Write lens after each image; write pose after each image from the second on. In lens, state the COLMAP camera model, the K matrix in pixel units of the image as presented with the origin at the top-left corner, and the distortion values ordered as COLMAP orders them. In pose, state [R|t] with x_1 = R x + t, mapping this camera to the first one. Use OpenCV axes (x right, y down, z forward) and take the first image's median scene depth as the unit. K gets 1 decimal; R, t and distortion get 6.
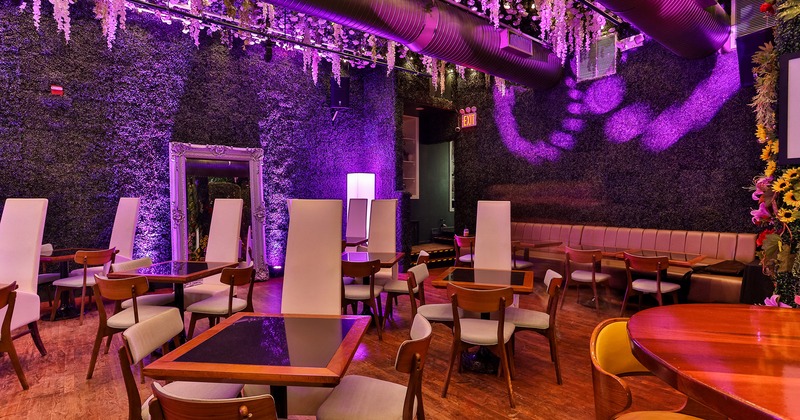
lens RADIAL K [[410.4, 0, 400.7], [0, 410.4, 193.8], [0, 0, 1]] dist [-0.002719, -0.000826]
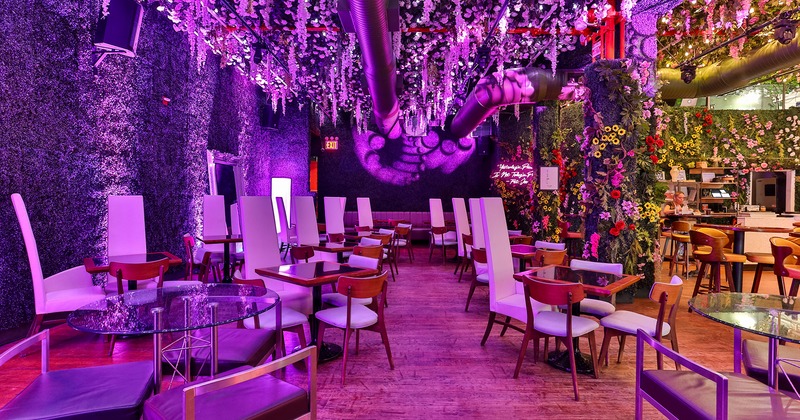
lens RADIAL K [[410.4, 0, 400.7], [0, 410.4, 193.8], [0, 0, 1]] dist [-0.002719, -0.000826]
pose [[0.637866, 0.012708, 0.770042, -0.906209], [-0.016250, 0.999863, -0.003040, -0.000158], [-0.769976, -0.010574, 0.637985, -0.172279]]
